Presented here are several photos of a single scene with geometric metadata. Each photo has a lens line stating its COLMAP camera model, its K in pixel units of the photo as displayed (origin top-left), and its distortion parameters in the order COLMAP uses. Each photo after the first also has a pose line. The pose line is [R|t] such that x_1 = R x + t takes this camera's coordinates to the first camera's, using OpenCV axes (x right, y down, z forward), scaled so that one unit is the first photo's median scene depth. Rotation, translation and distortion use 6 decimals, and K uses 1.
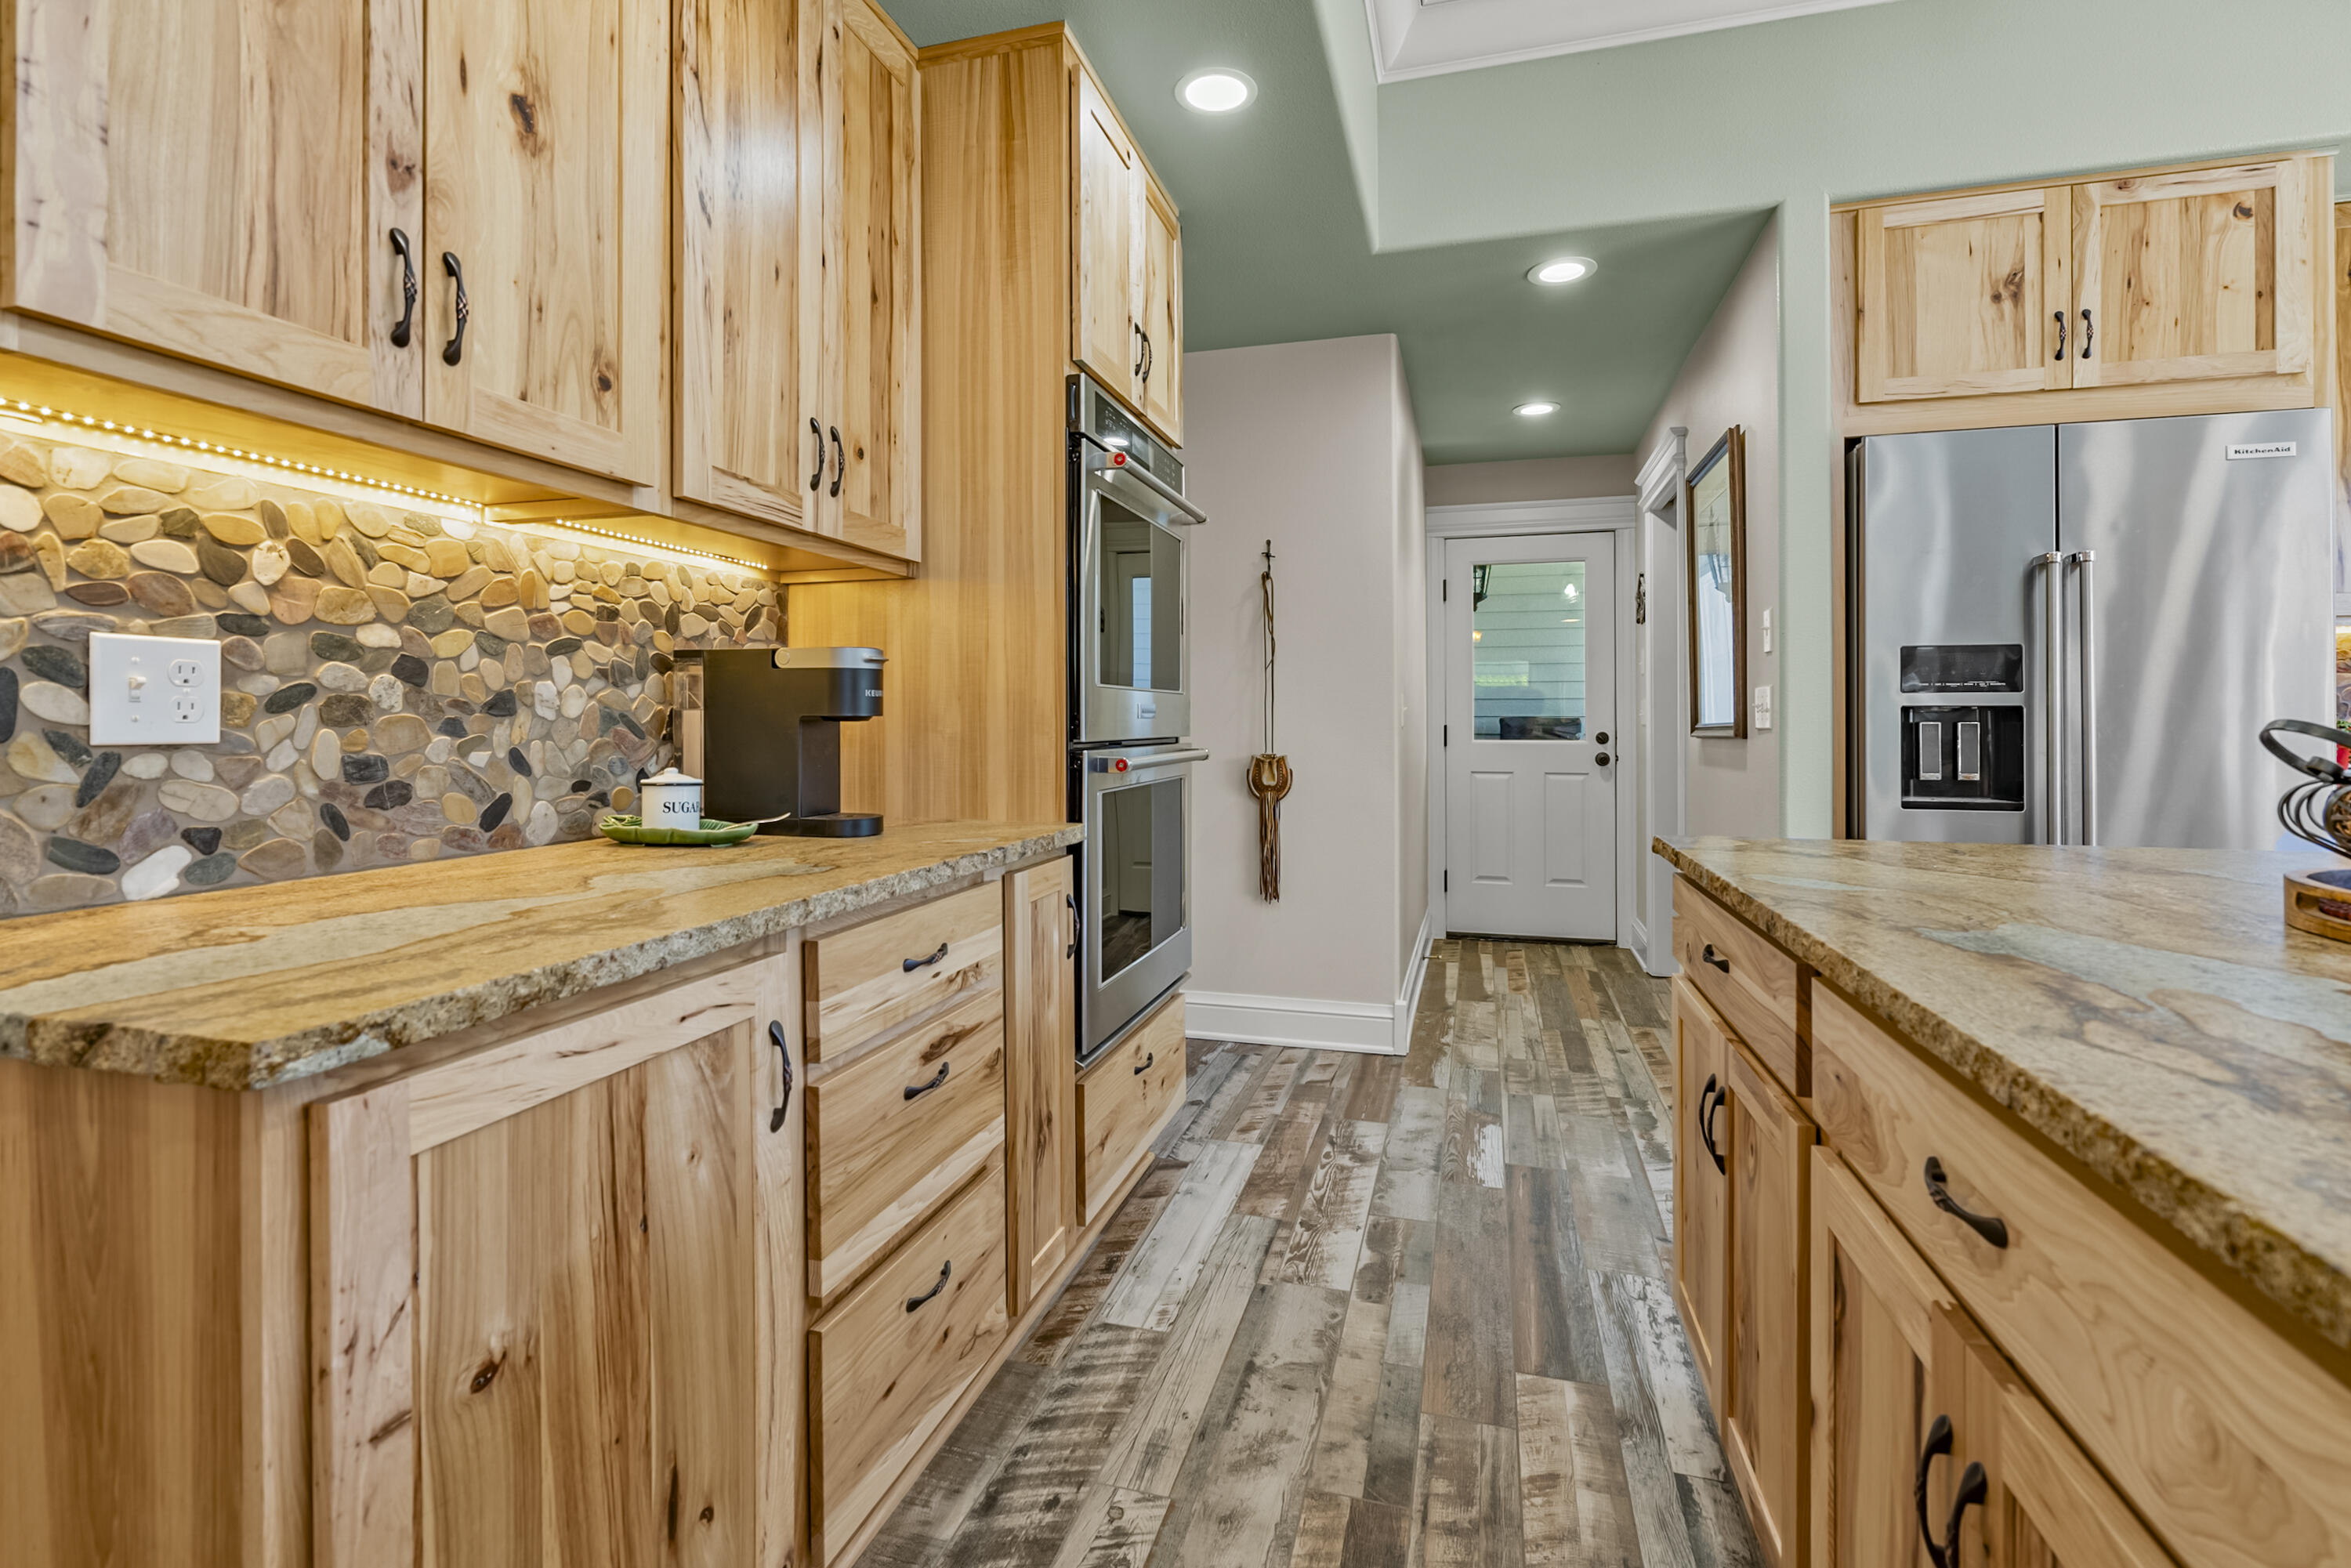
lens RADIAL K [[1069.9, 0, 1169.7], [0, 1069.9, 724.9], [0, 0, 1]] dist [-0.002323, 0.001034]
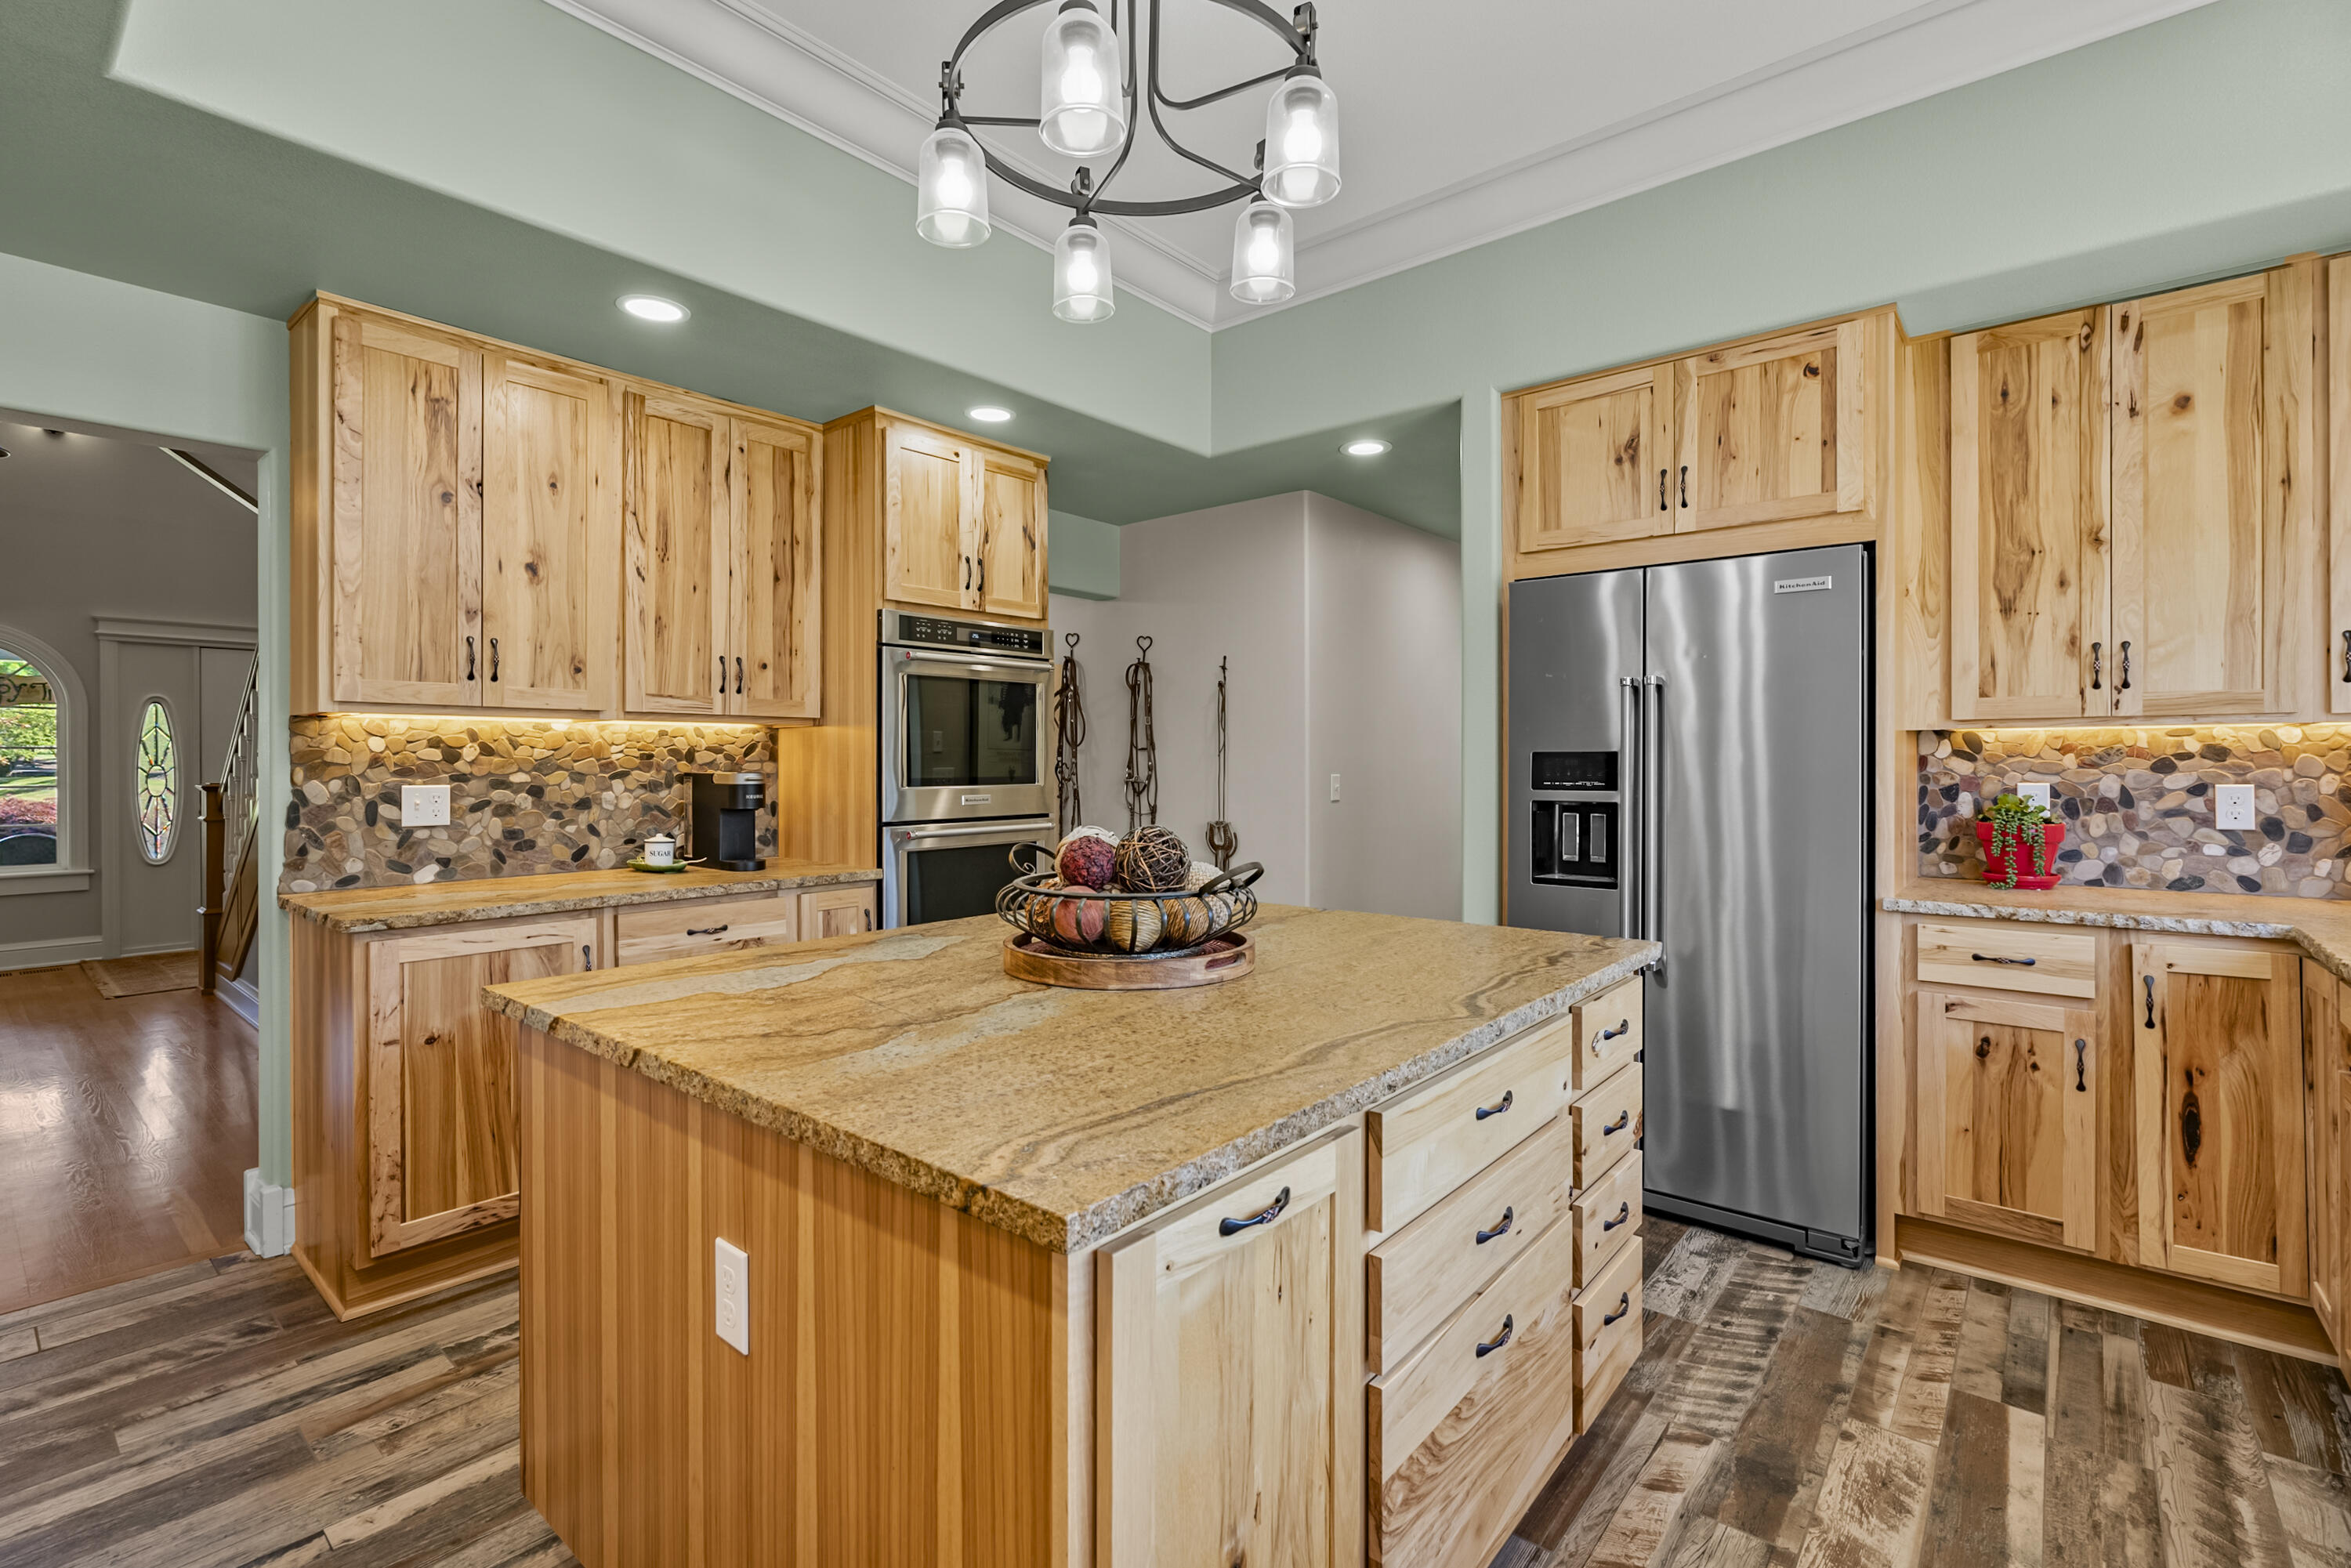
lens RADIAL K [[1069.9, 0, 1185.7], [0, 1069.9, 769.9], [0, 0, 1]] dist [-0.002323, 0.001034]
pose [[0.915007, 0.002507, -0.403430, 1.393450], [-0.000072, 0.999982, 0.006051, -0.102974], [0.403438, -0.005507, 0.914990, -0.505852]]
